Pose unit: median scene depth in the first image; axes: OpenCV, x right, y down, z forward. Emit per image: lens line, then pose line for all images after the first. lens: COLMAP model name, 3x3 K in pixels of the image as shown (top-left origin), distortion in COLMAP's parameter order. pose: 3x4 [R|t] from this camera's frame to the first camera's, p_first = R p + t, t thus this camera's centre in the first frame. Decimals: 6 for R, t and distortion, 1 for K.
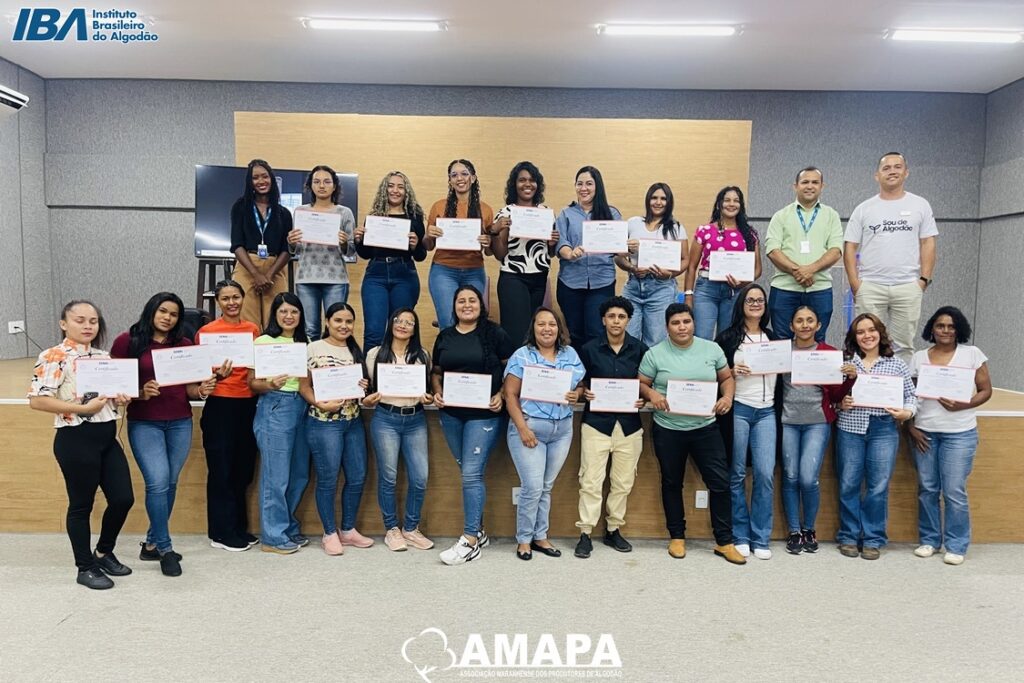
lens RADIAL K [[782.8, 0, 511.5], [0, 782.8, 389.0], [0, 0, 1]] dist [0.059112, -0.074973]
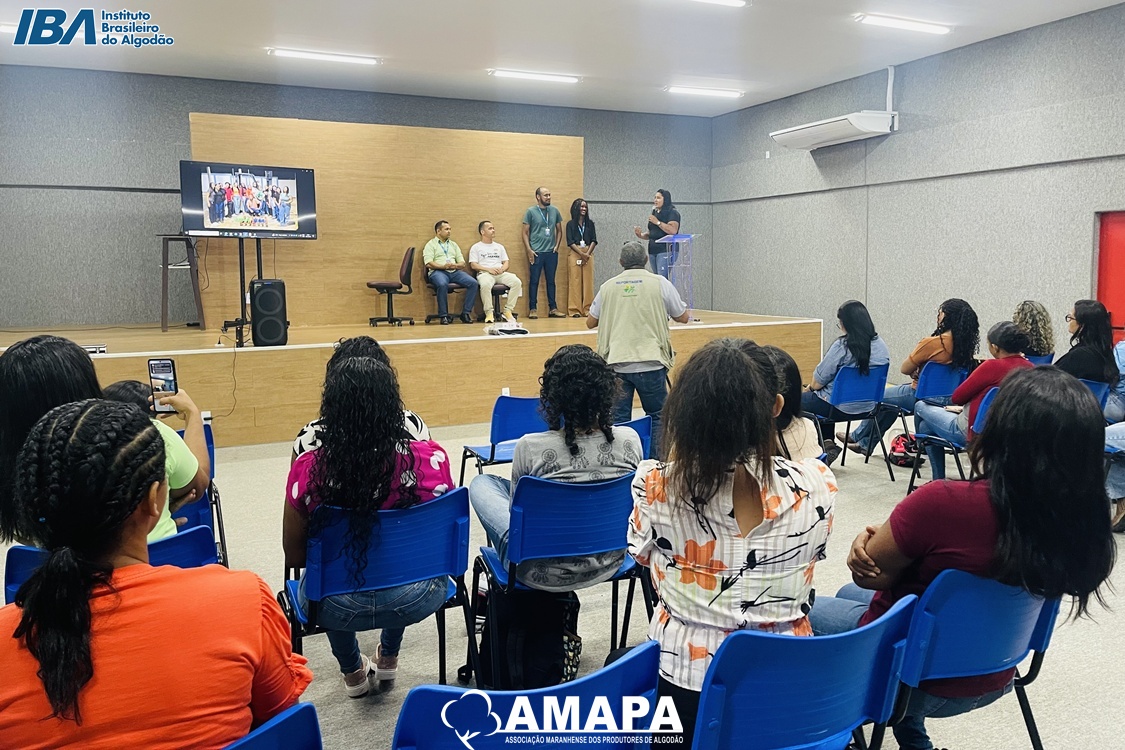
lens RADIAL K [[860.0, 0, 565.3], [0, 860.0, 334.7], [0, 0, 1]] dist [0.059112, -0.074973]
pose [[0.908660, -0.057819, 0.413514, -0.395886], [0.066597, 0.997757, -0.006830, 0.027449], [-0.412192, 0.033744, 0.910472, -0.403152]]
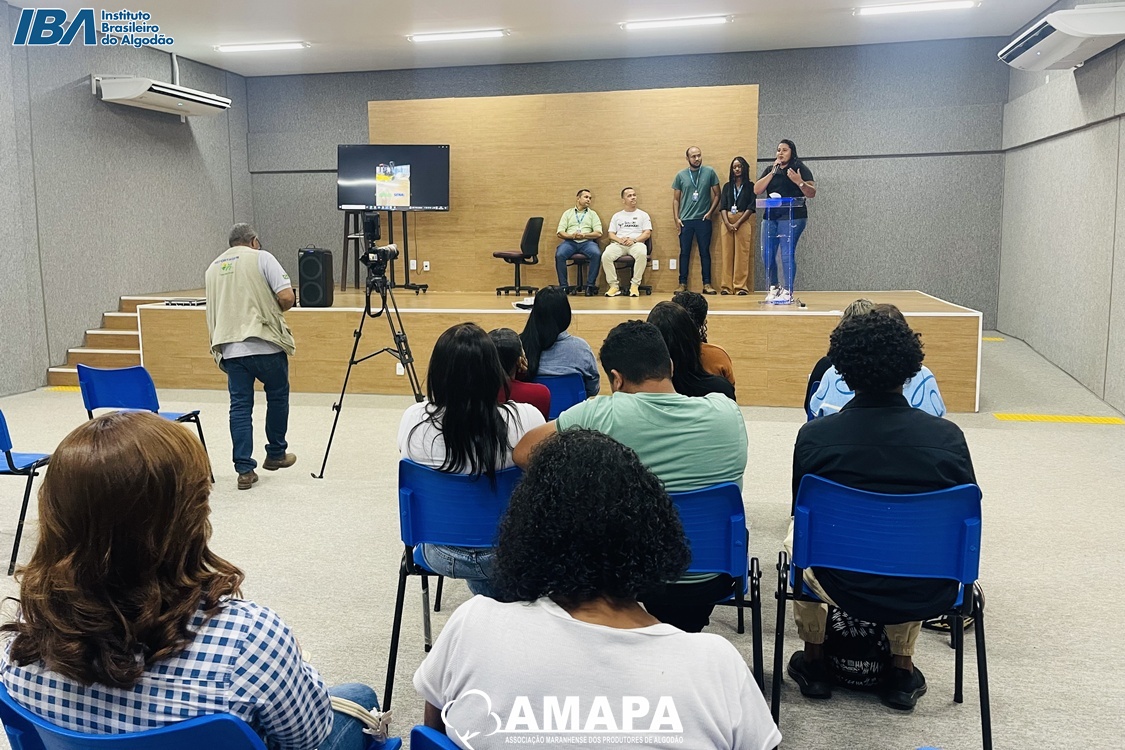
lens RADIAL K [[860.0, 0, 562.2], [0, 860.0, 334.5], [0, 0, 1]] dist [0.059112, -0.074973]
pose [[0.975652, 0.001568, -0.219317, 0.302750], [0.000849, 0.999940, 0.010928, 0.034178], [0.219321, -0.010849, 0.975592, -0.383687]]
